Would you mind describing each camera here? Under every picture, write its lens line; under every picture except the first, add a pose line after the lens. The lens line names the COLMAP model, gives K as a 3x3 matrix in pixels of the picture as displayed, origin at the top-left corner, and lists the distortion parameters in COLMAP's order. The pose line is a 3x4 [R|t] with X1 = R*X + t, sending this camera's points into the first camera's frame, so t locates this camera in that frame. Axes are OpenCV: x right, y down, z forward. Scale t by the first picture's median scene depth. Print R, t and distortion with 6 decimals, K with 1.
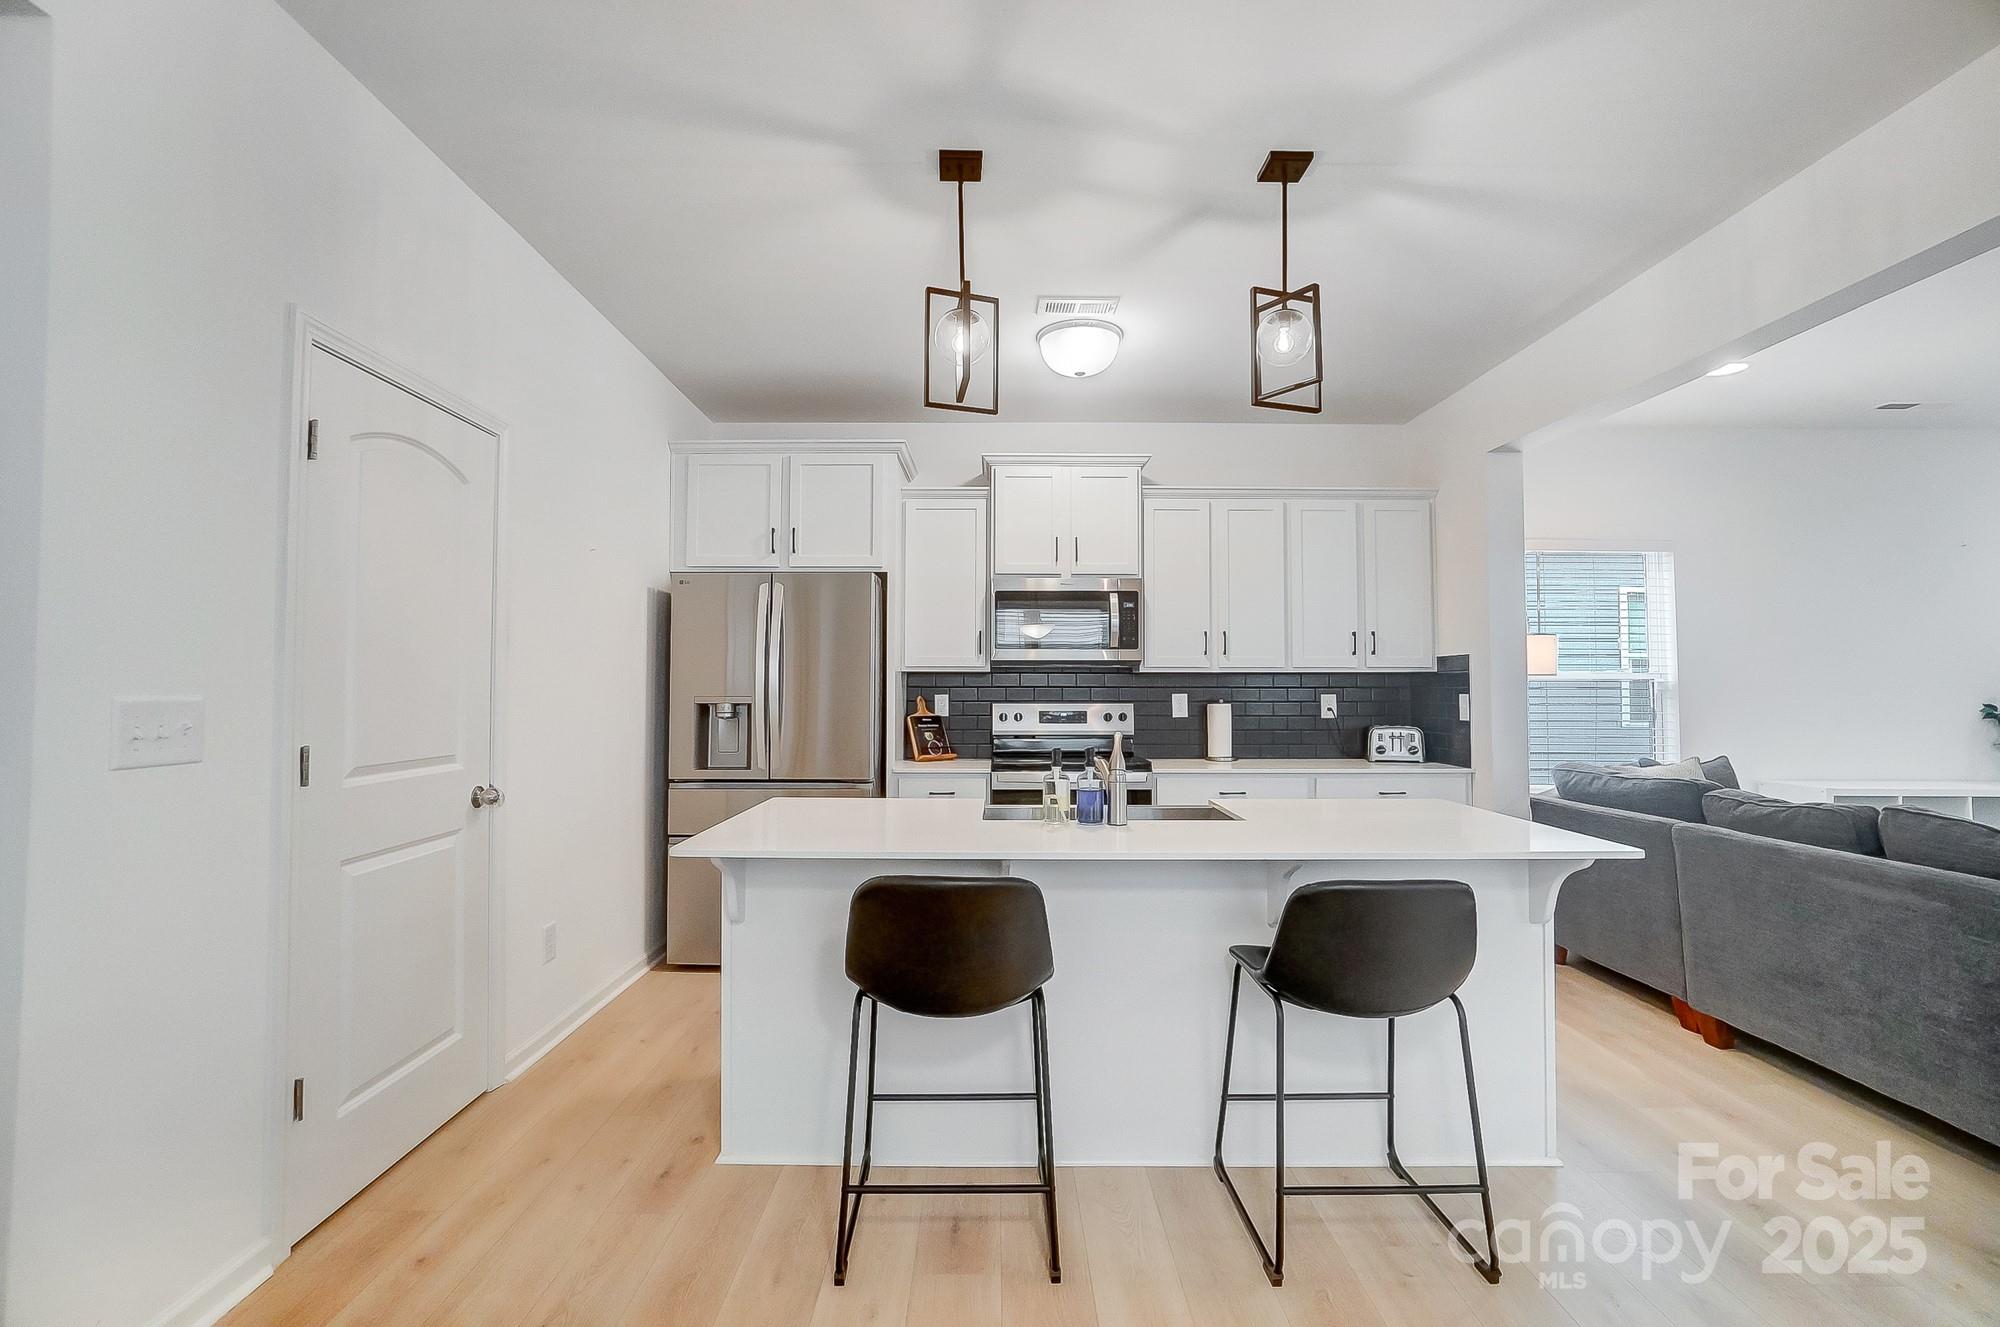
lens RADIAL K [[900.3, 0, 983.4], [0, 900.3, 657.8], [0, 0, 1]] dist [-0.026625, 0.011558]
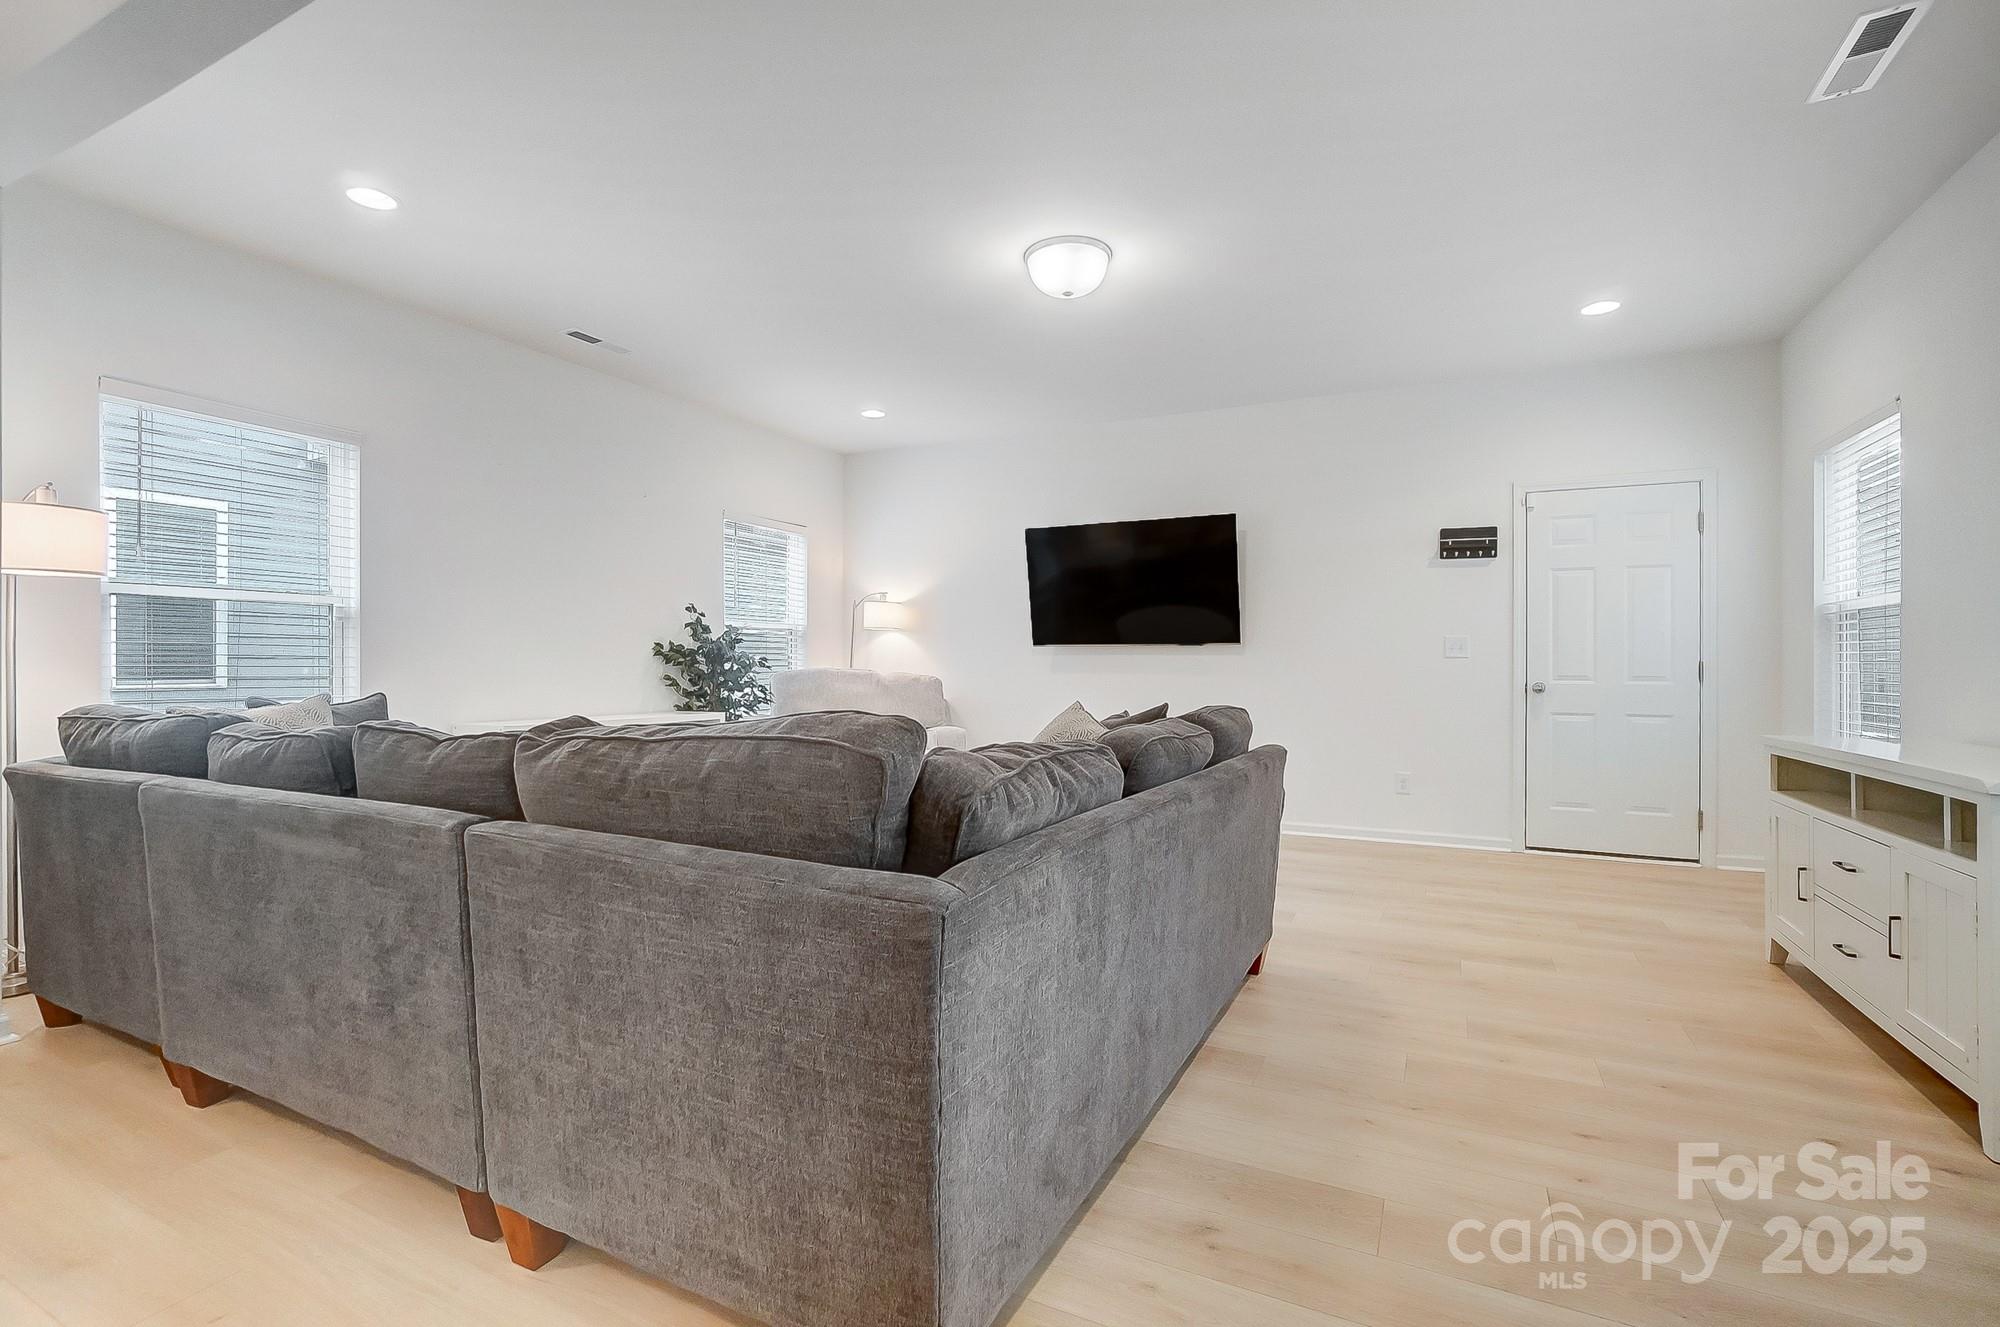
lens RADIAL K [[900.3, 0, 1015.8], [0, 900.3, 667.8], [0, 0, 1]] dist [-0.026625, 0.011558]
pose [[0.444290, -0.002734, 0.895879, 0.340848], [-0.031006, 0.999349, 0.018427, 0.051687], [-0.895346, -0.035965, 0.443916, 0.109069]]
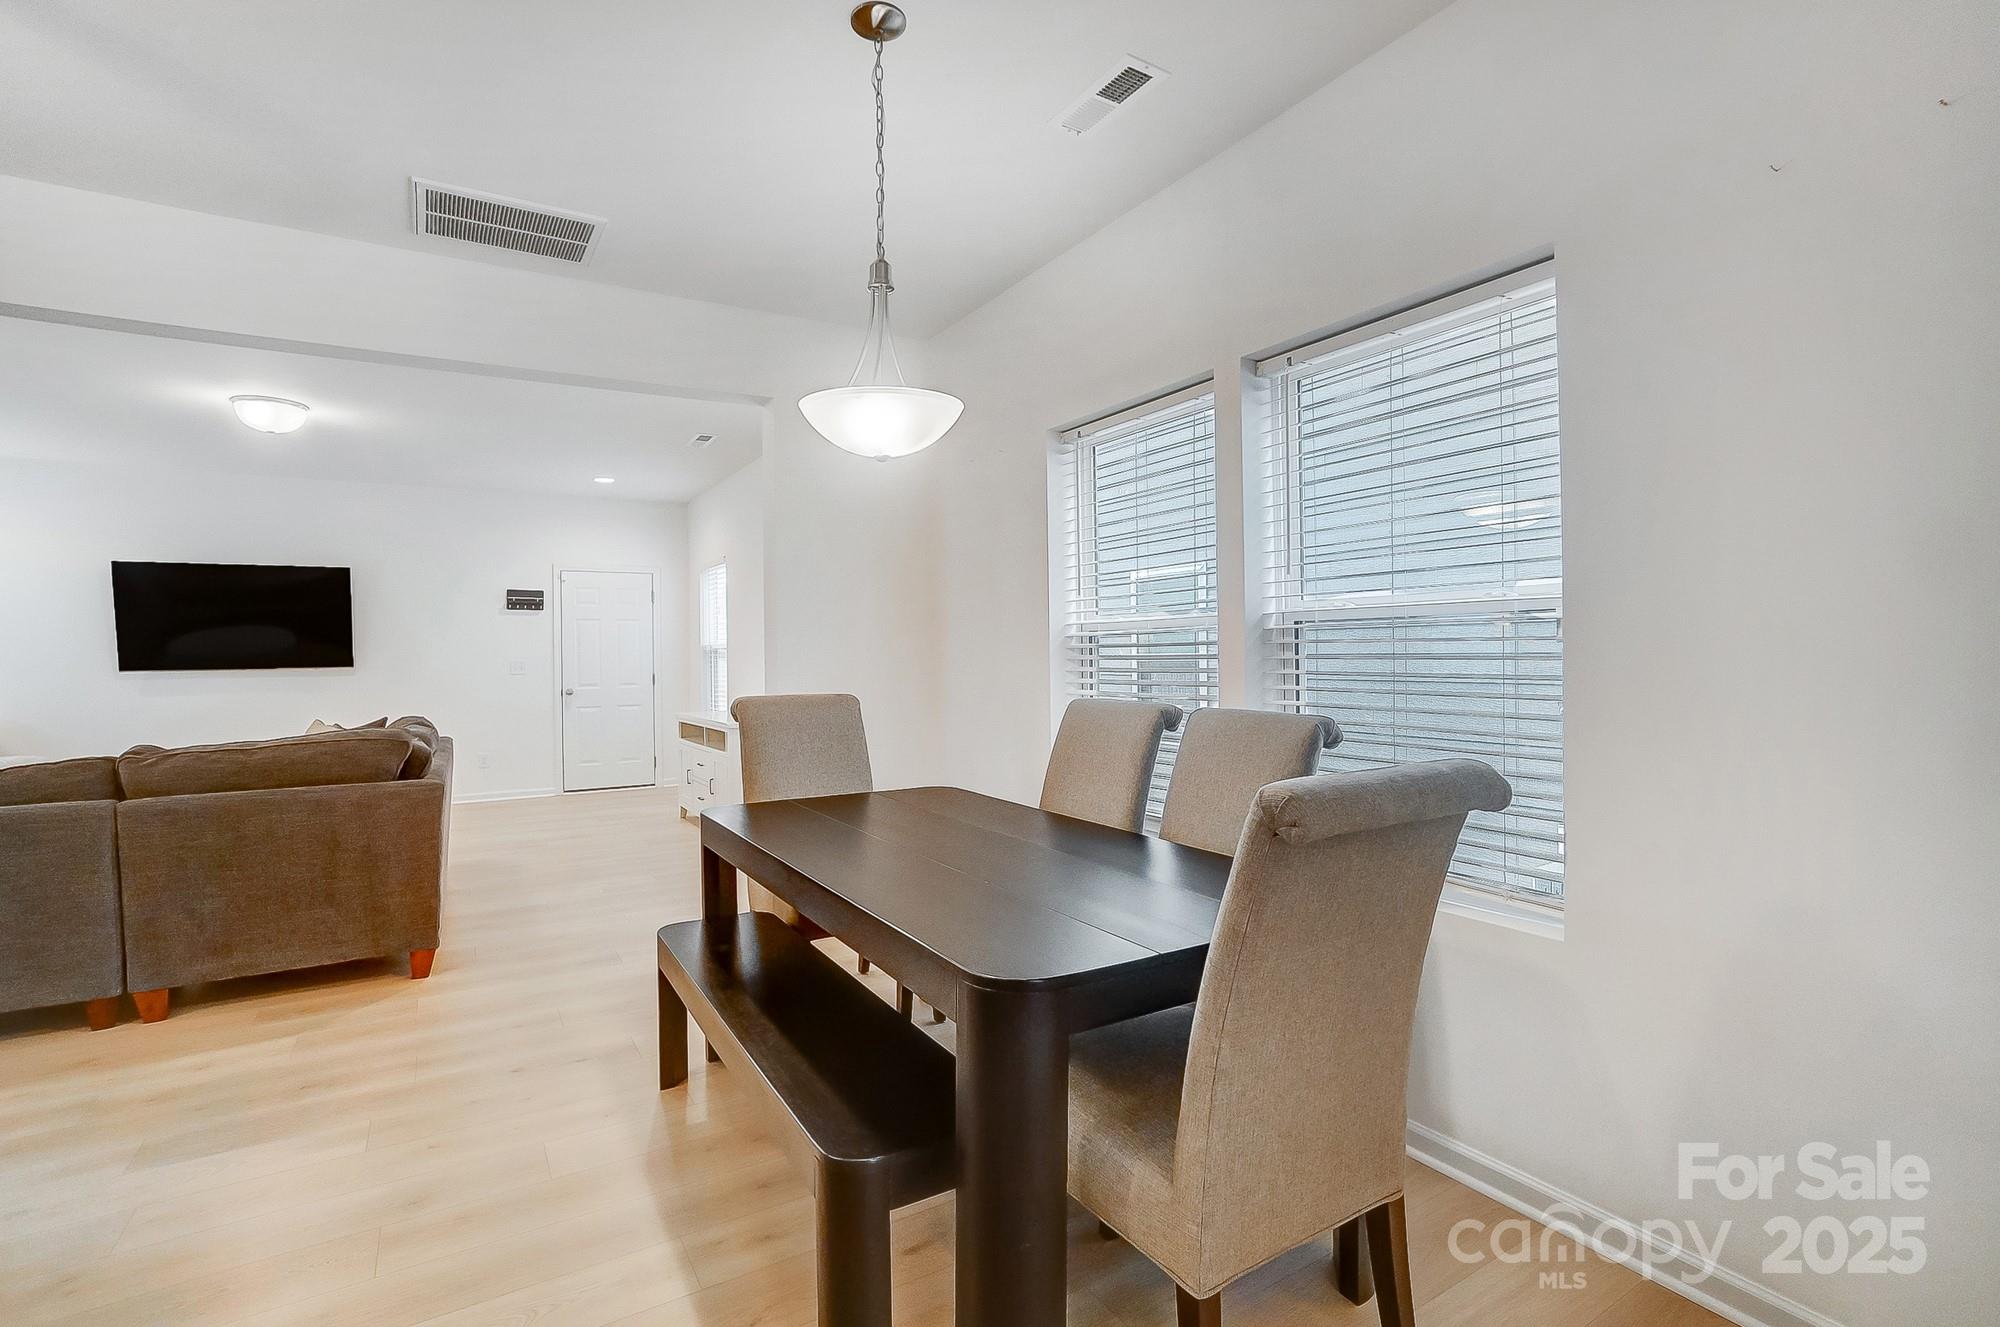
lens RADIAL K [[900.3, 0, 983.1], [0, 900.3, 636.4], [0, 0, 1]] dist [-0.026625, 0.011558]
pose [[-0.514086, 0.019213, 0.857523, -0.346766], [-0.016177, 0.999354, -0.032089, 0.010561], [-0.857586, -0.030369, -0.513443, 0.231897]]
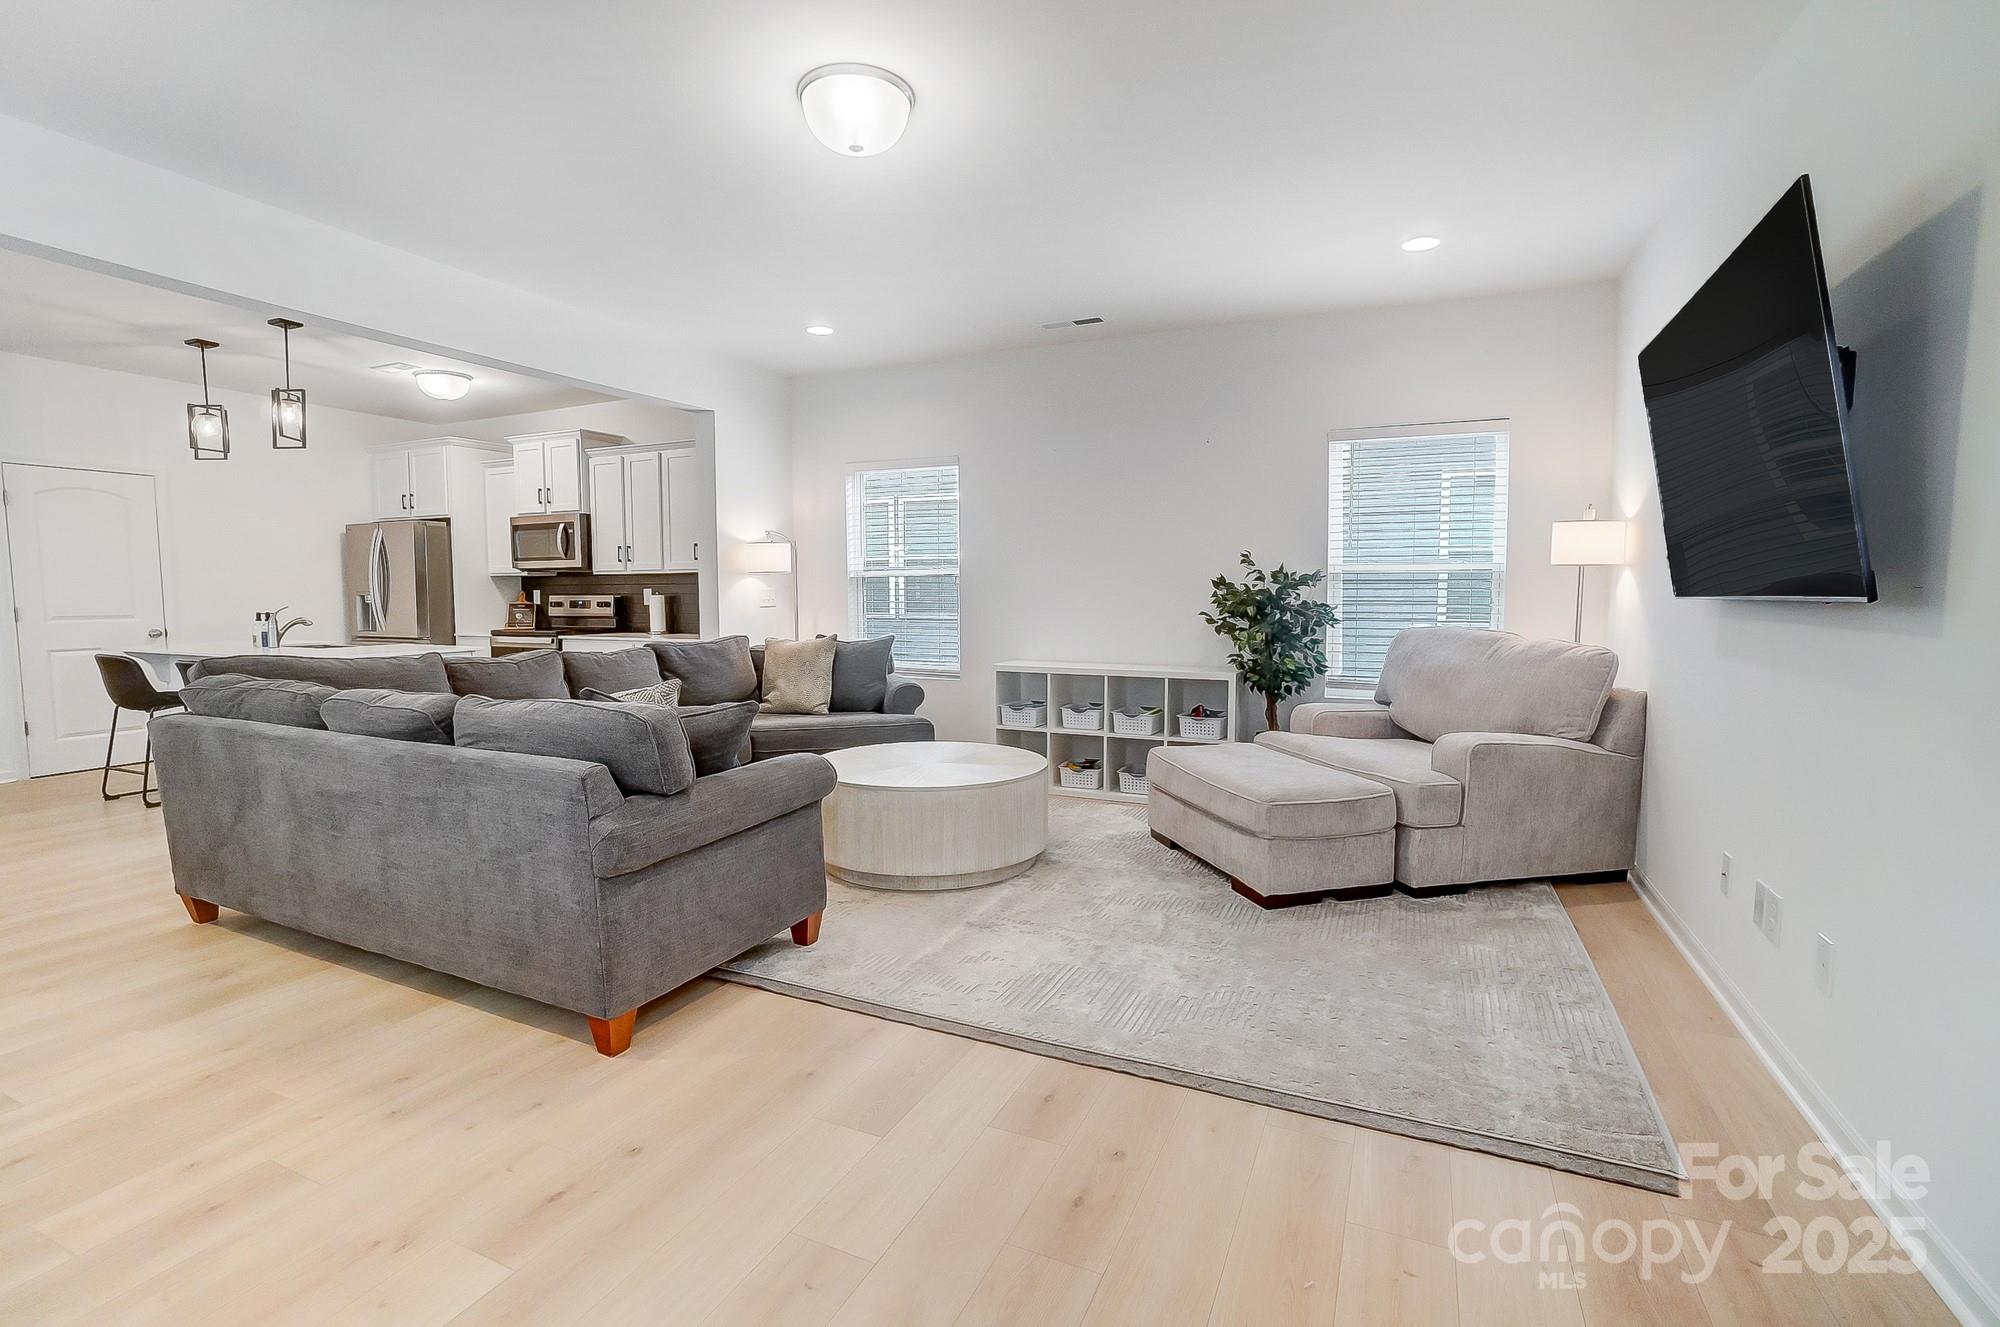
lens RADIAL K [[900.3, 0, 956.0], [0, 900.3, 661.0], [0, 0, 1]] dist [-0.026625, 0.011558]
pose [[0.896804, 0.027909, -0.441546, 1.433904], [0.021758, 0.994018, 0.107023, 0.012864], [0.441892, -0.105586, 0.890833, -0.103387]]
